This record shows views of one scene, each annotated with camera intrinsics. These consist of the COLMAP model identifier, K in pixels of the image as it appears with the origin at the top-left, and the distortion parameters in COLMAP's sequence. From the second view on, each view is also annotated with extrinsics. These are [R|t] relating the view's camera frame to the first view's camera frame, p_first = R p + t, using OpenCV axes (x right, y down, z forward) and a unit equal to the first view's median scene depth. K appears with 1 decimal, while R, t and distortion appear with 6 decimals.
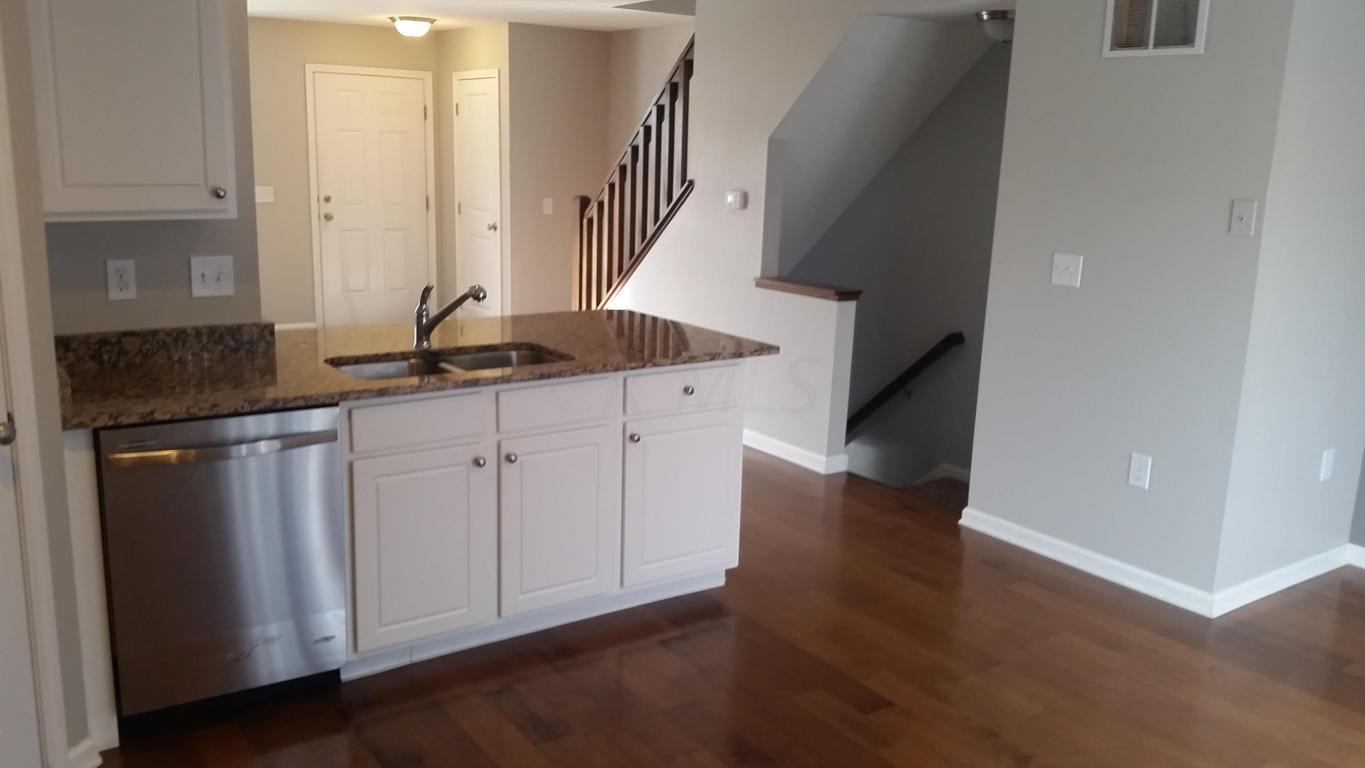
lens RADIAL K [[1113.3, 0, 682.5], [0, 1113.3, 384.0], [0, 0, 1]] dist [0.146746, -0.363027]
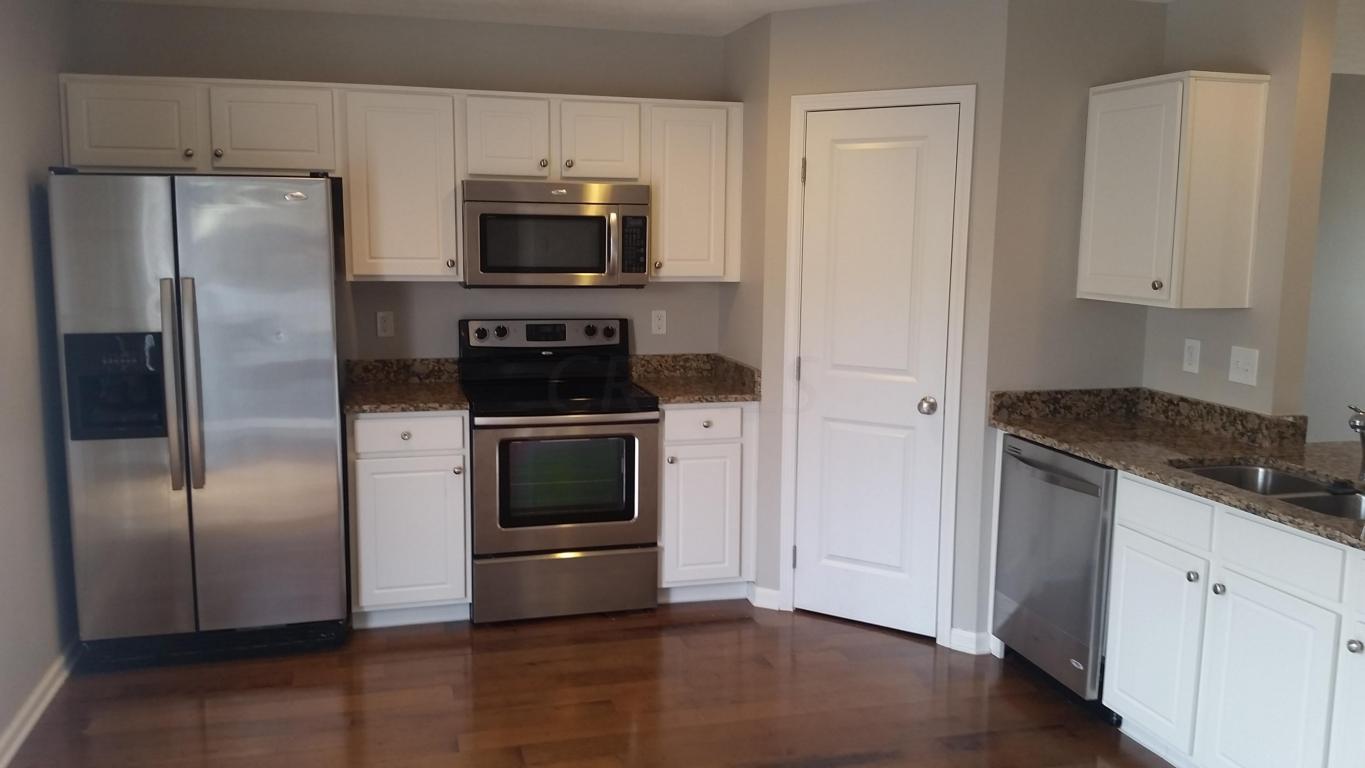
lens RADIAL K [[1113.3, 0, 682.5], [0, 1113.3, 384.0], [0, 0, 1]] dist [0.146746, -0.363027]
pose [[-0.337633, 0.101066, -0.935836, 0.829888], [-0.220495, 0.958064, 0.183017, -0.163196], [0.915088, 0.268139, -0.301189, 0.856080]]
